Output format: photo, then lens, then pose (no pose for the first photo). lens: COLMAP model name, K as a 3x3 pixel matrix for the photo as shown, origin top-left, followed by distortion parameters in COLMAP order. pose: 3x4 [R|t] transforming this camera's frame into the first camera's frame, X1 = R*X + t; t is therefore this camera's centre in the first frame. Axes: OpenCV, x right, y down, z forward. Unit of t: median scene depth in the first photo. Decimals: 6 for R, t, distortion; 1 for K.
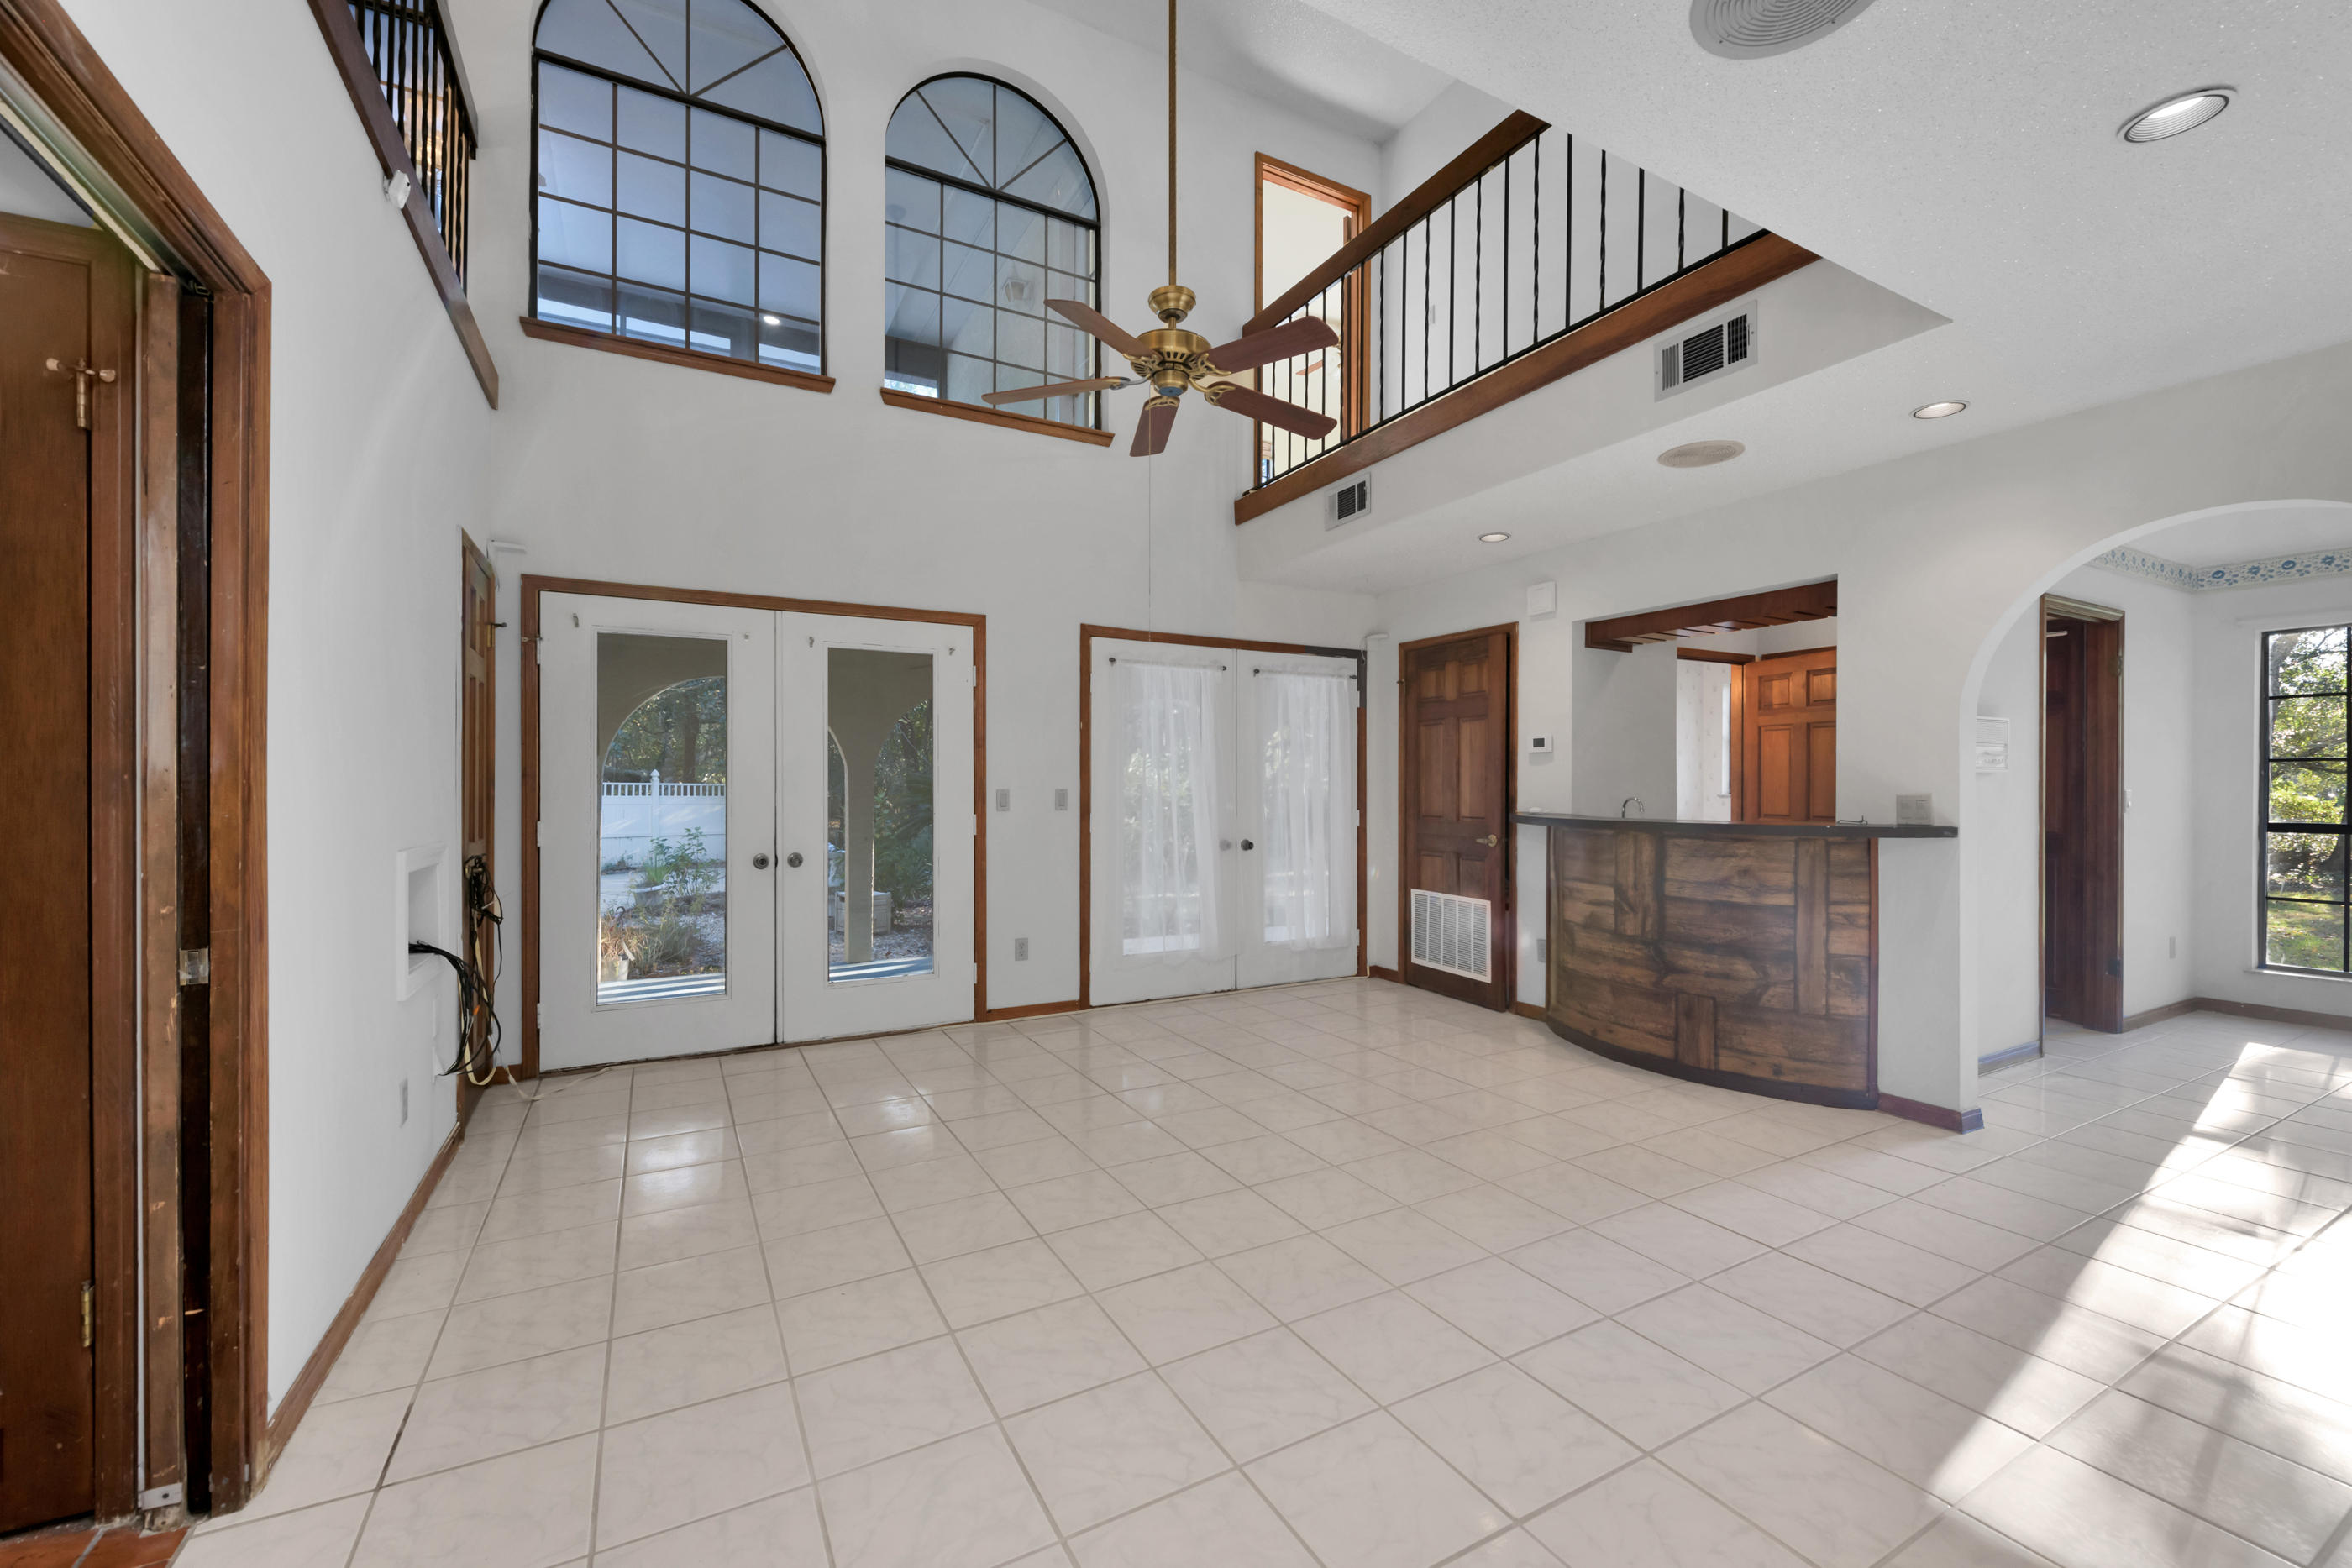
lens RADIAL K [[907.0, 0, 1137.9], [0, 907.0, 788.3], [0, 0, 1]] dist [0.001843, -0.010357]
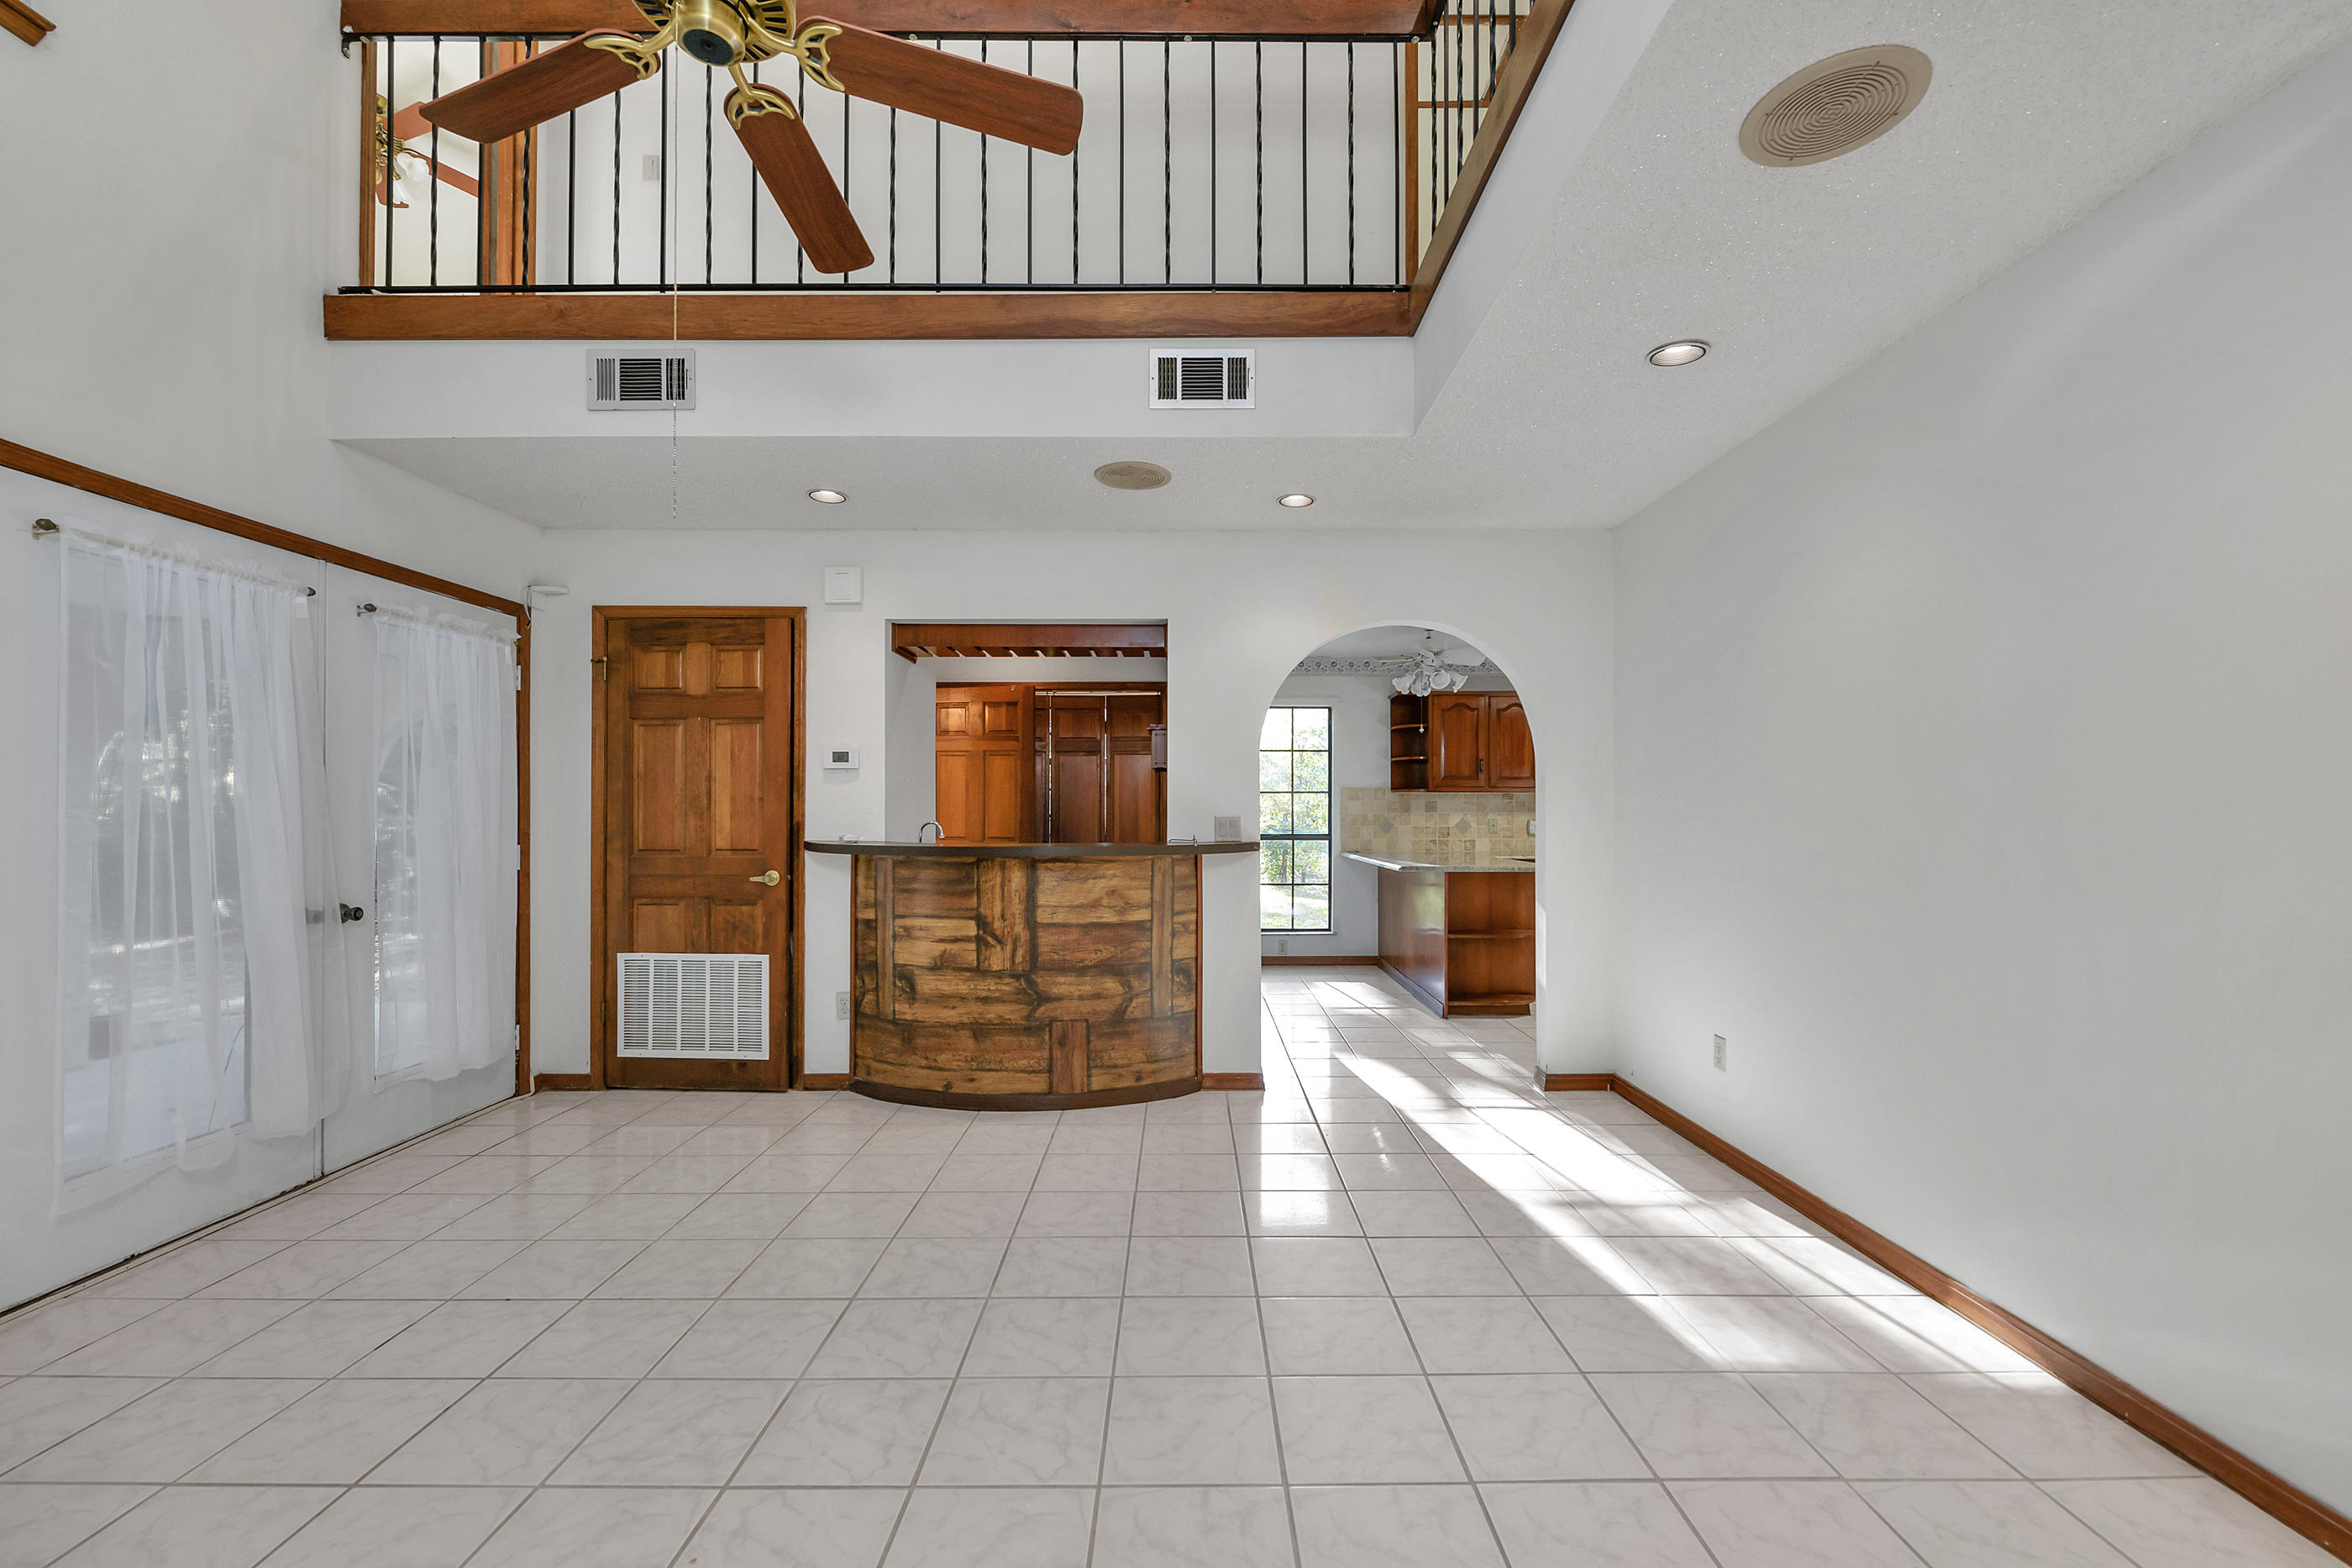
lens RADIAL K [[930.7, 0, 1183.1], [0, 930.7, 797.7], [0, 0, 1]] dist [-0.008149, -0.000167]
pose [[0.454841, 0.015241, 0.890442, -0.211595], [0.001357, 0.999841, -0.017807, 0.003500], [-0.890572, 0.009308, 0.454747, 0.390649]]
